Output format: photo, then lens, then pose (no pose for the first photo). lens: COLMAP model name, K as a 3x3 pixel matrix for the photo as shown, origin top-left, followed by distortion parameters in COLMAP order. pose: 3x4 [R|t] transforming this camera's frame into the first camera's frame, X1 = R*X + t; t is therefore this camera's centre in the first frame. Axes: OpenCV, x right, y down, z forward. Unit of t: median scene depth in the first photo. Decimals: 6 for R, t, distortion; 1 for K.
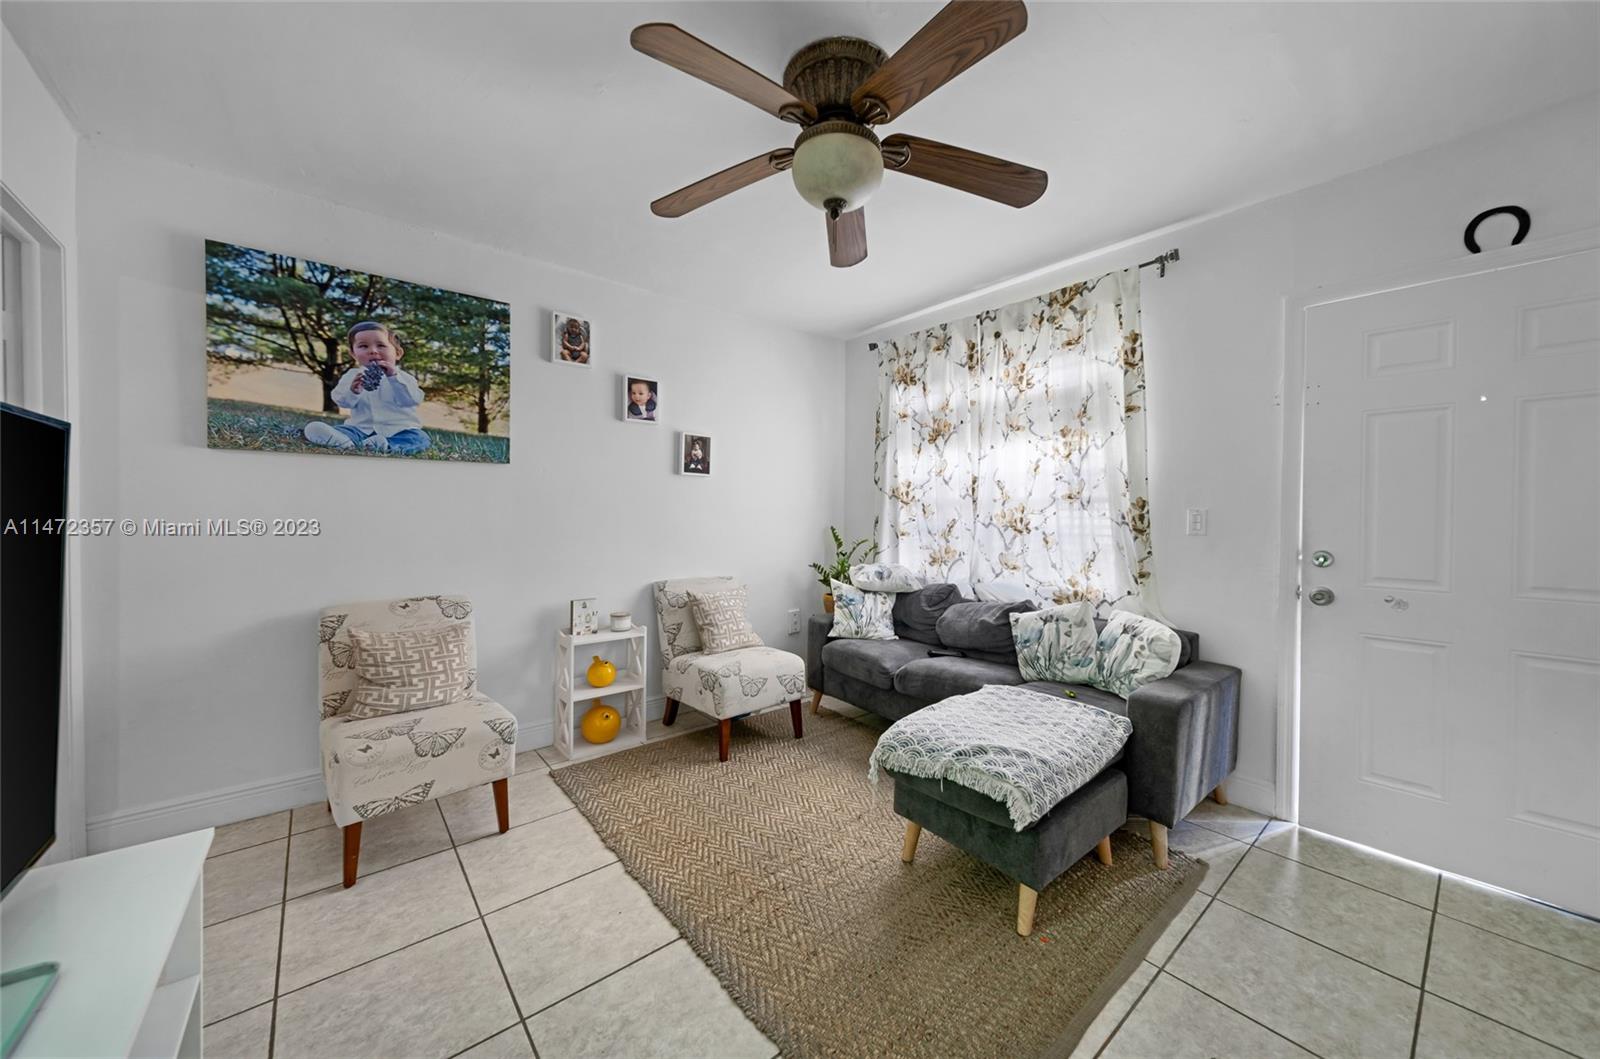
lens RADIAL K [[569.0, 0, 796.4], [0, 569.0, 518.7], [0, 0, 1]] dist [0.006843, -0.000784]
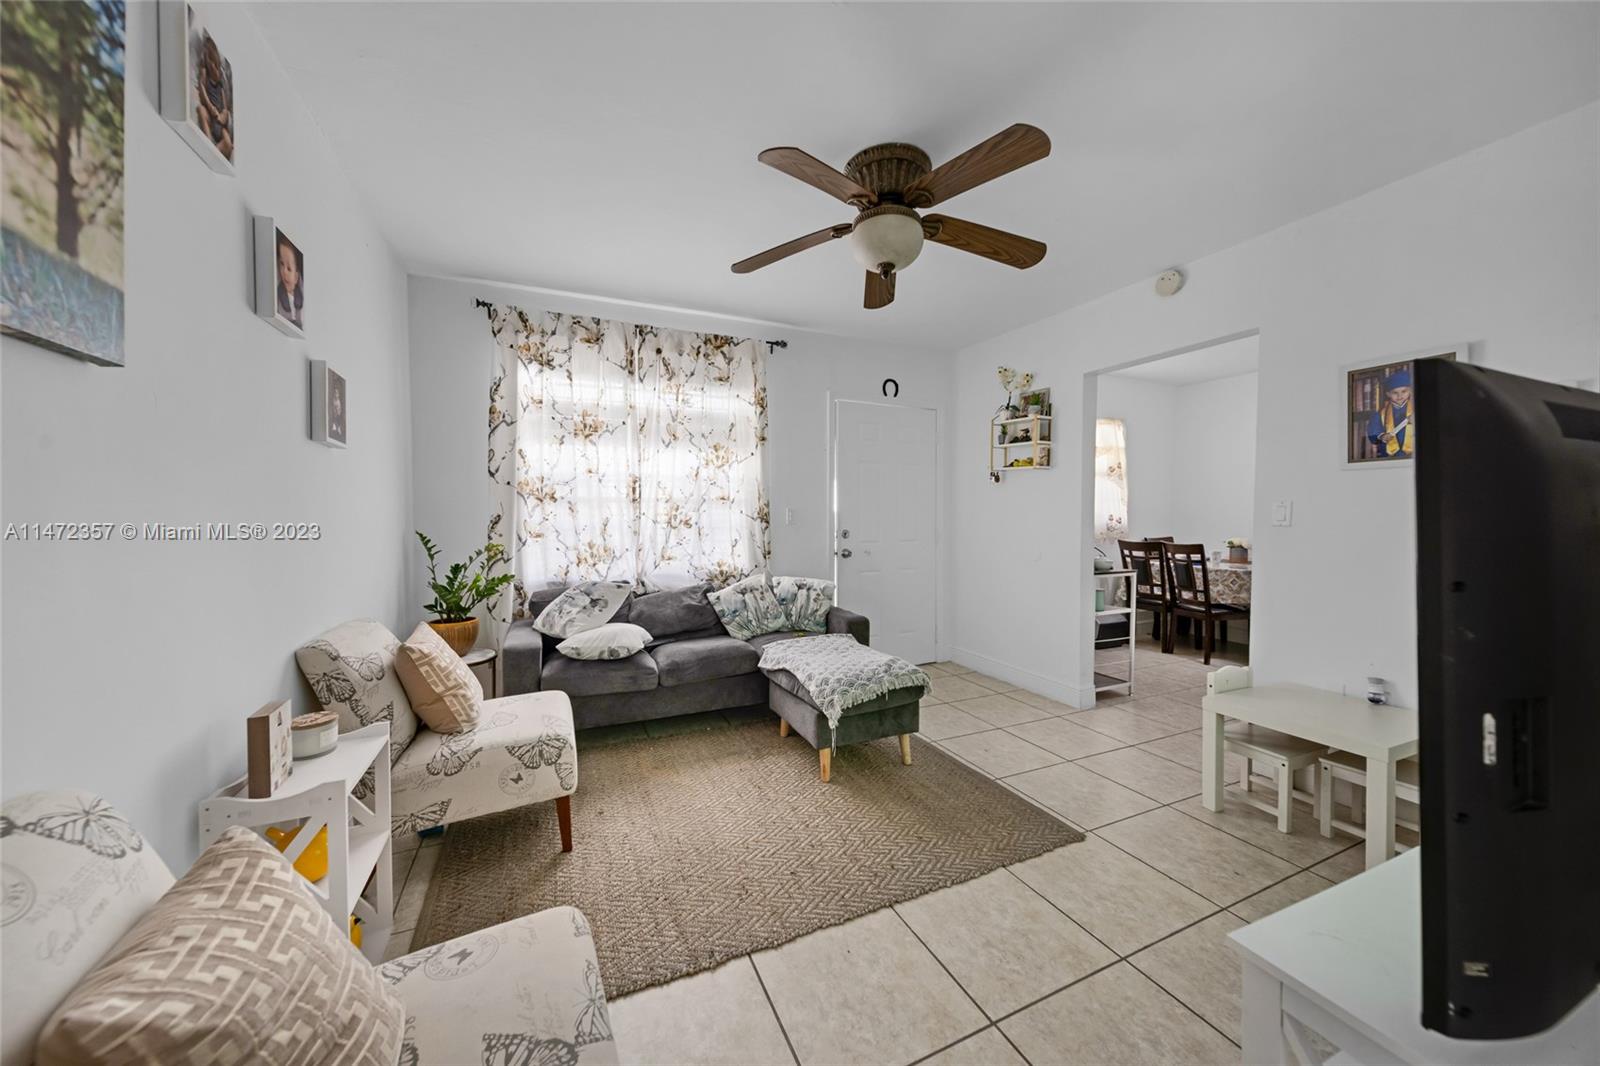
lens RADIAL K [[559.6, 0, 794.4], [0, 559.6, 522.4], [0, 0, 1]] dist [0.009697, -0.003922]
pose [[0.263136, -0.019700, 0.964558, -0.706989], [0.014986, 0.999754, 0.016331, -0.001932], [-0.964642, 0.010157, 0.263367, 0.507877]]
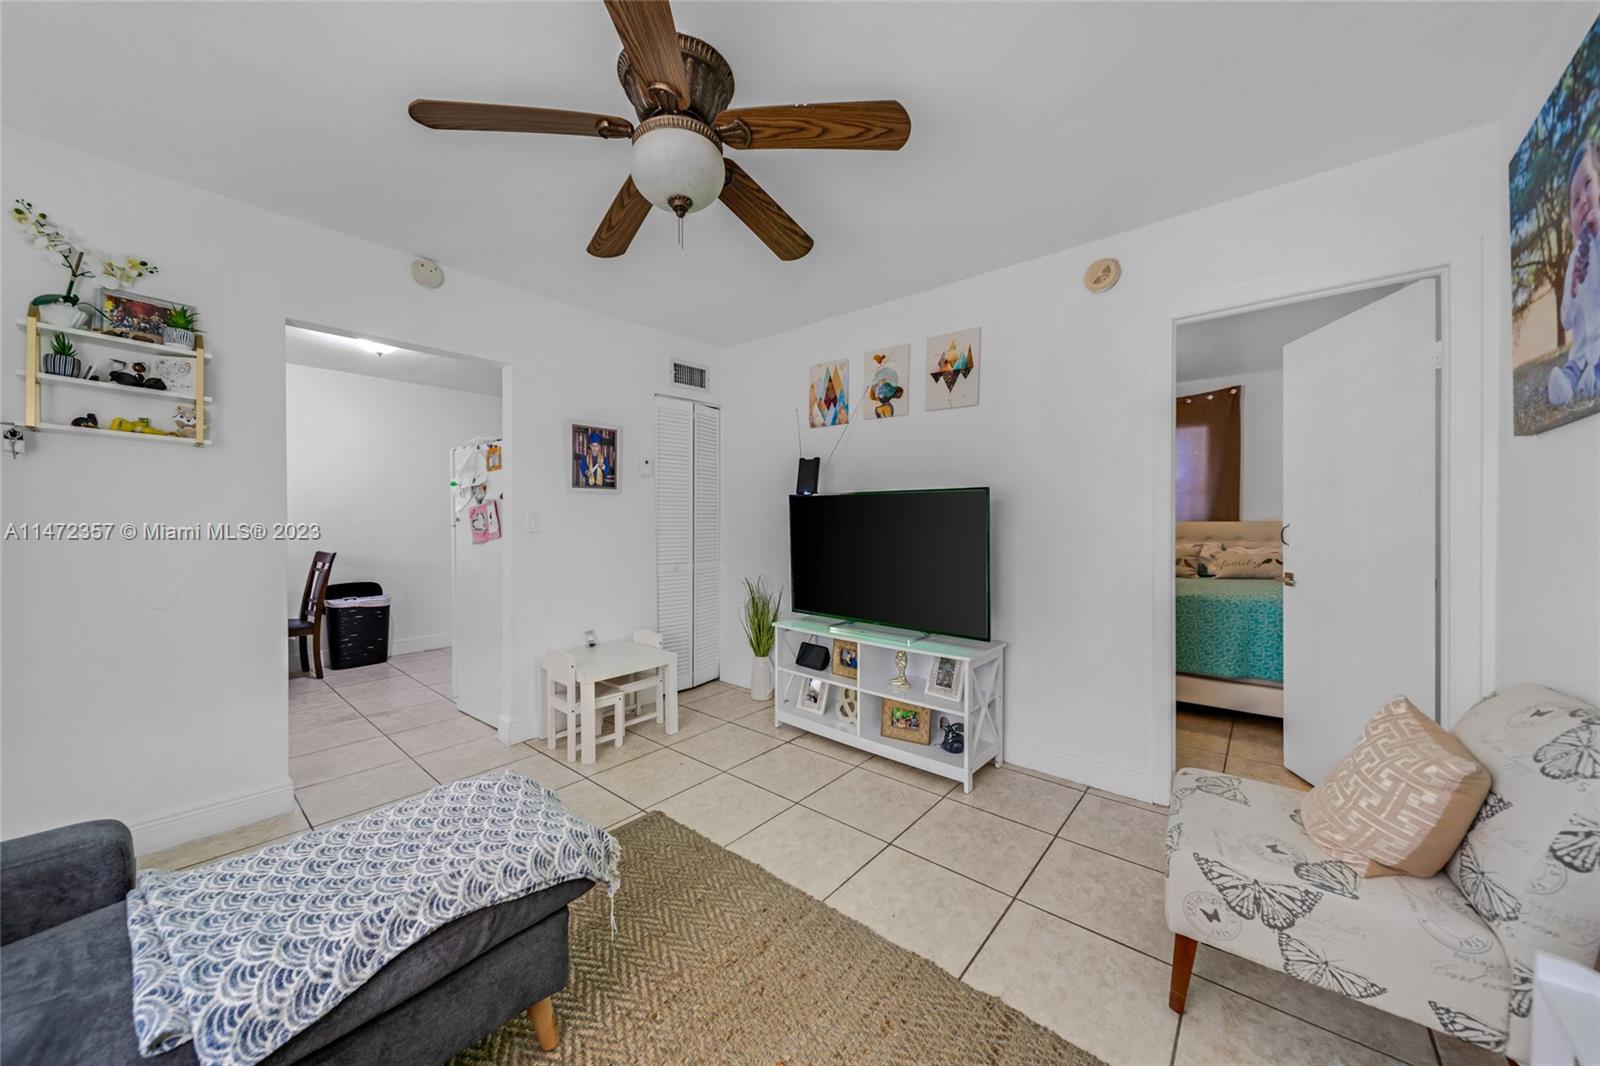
lens RADIAL K [[559.6, 0, 783.8], [0, 559.6, 522.5], [0, 0, 1]] dist [0.009697, -0.003922]
pose [[-0.986153, -0.006164, -0.165725, 0.034495], [-0.008643, 0.999861, 0.014239, -0.009933], [0.165614, 0.015474, -0.986069, 1.158901]]
